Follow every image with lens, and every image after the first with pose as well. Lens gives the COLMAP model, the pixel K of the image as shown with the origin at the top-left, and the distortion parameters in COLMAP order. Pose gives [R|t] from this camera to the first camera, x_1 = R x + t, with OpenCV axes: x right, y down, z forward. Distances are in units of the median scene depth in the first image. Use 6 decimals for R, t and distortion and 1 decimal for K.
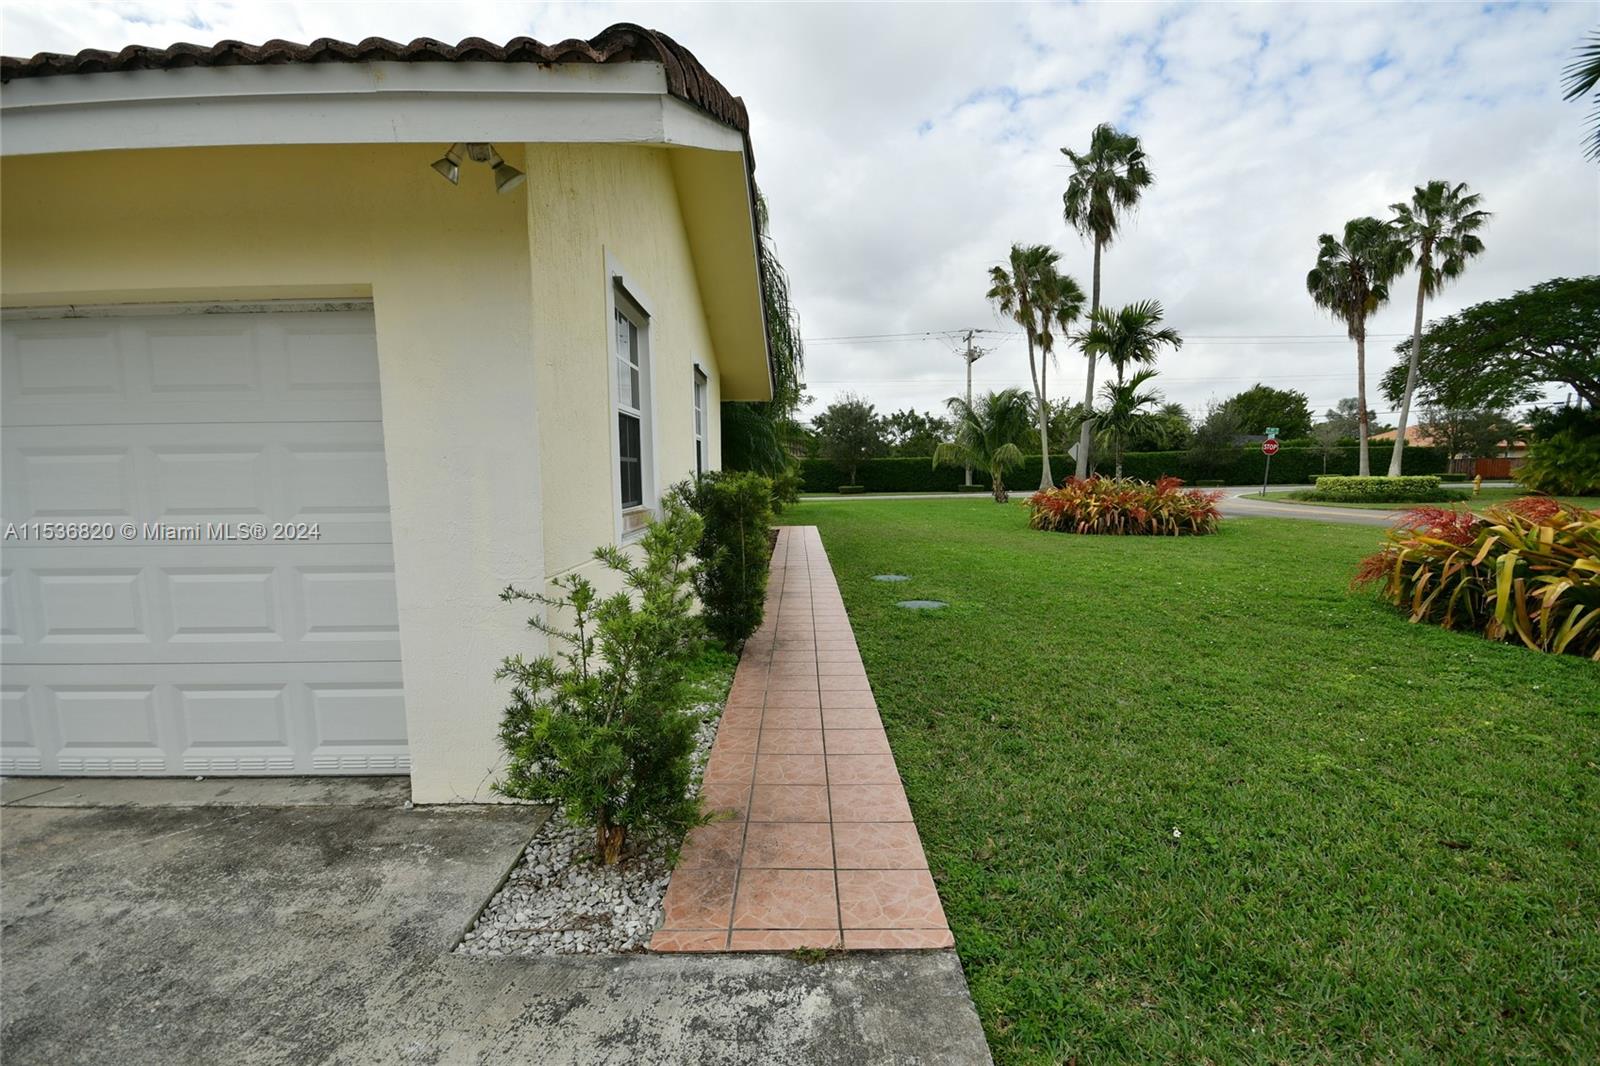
lens RADIAL K [[708.2, 0, 800.0], [0, 708.2, 533.0], [0, 0, 1]] dist [0.017225, -0.017263]
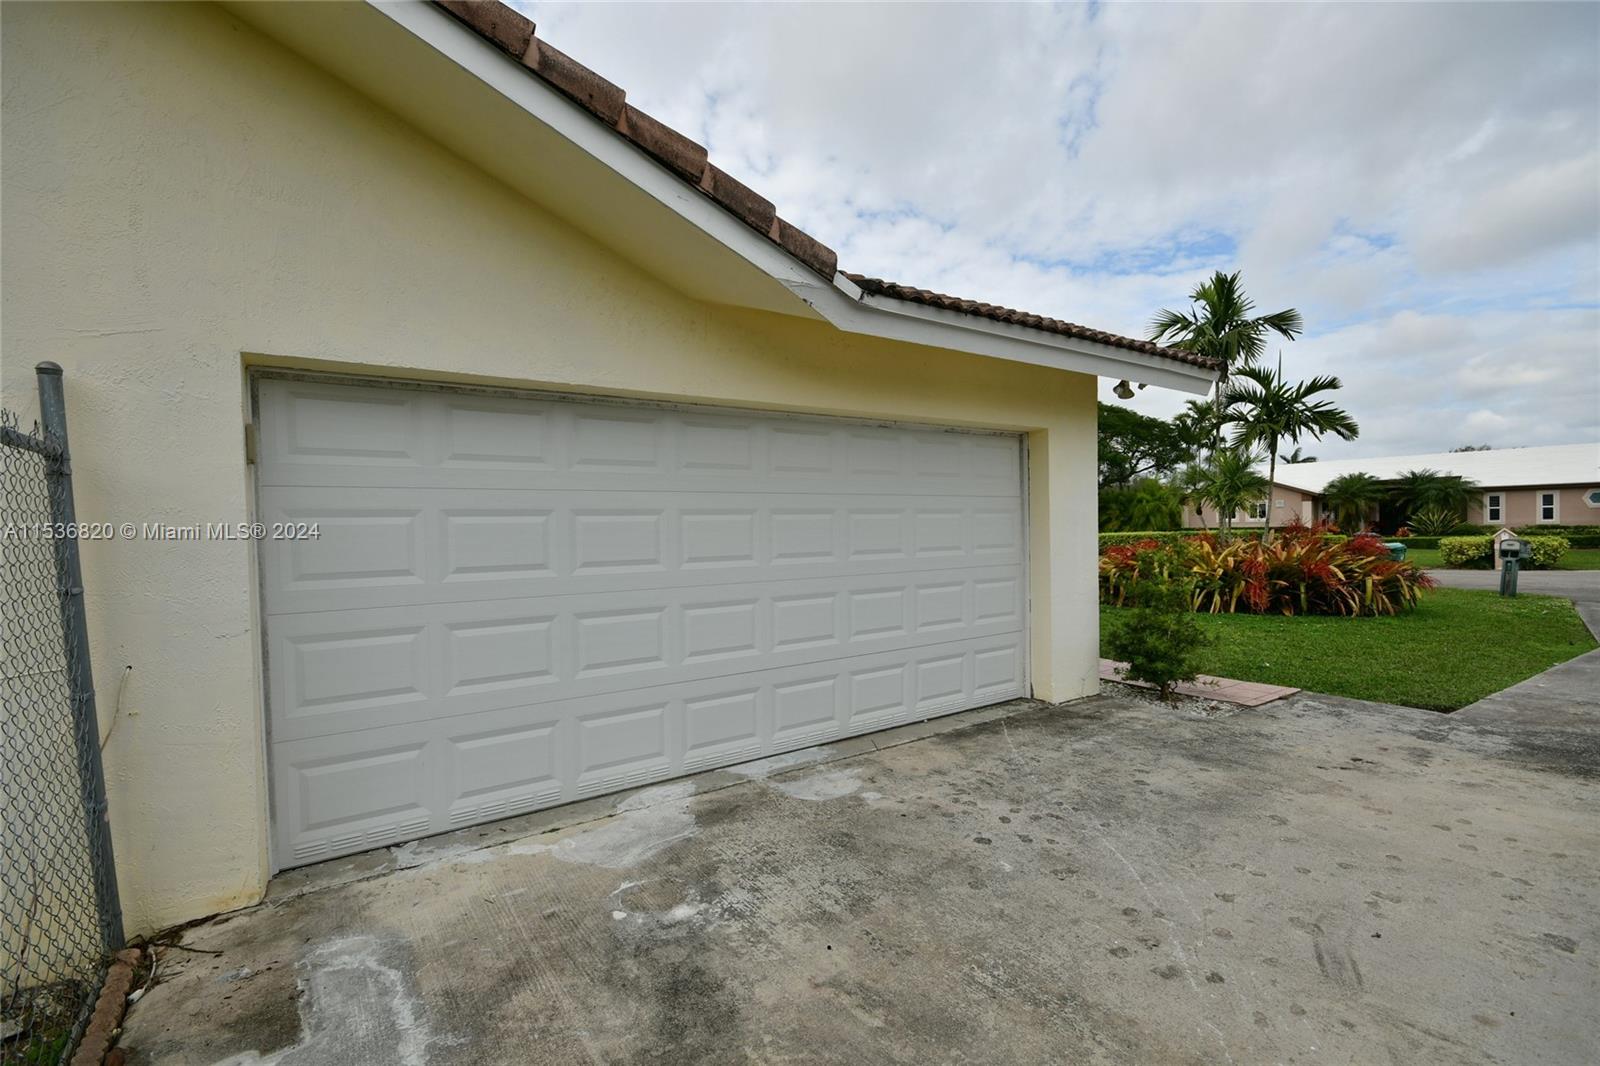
lens RADIAL K [[714.3, 0, 800.0], [0, 714.3, 533.0], [0, 0, 1]] dist [0.010393, -0.011651]
pose [[0.824834, -0.010968, 0.565268, -2.294782], [0.063236, 0.995328, -0.072961, 0.038086], [-0.561827, 0.095926, 0.821674, -0.203171]]
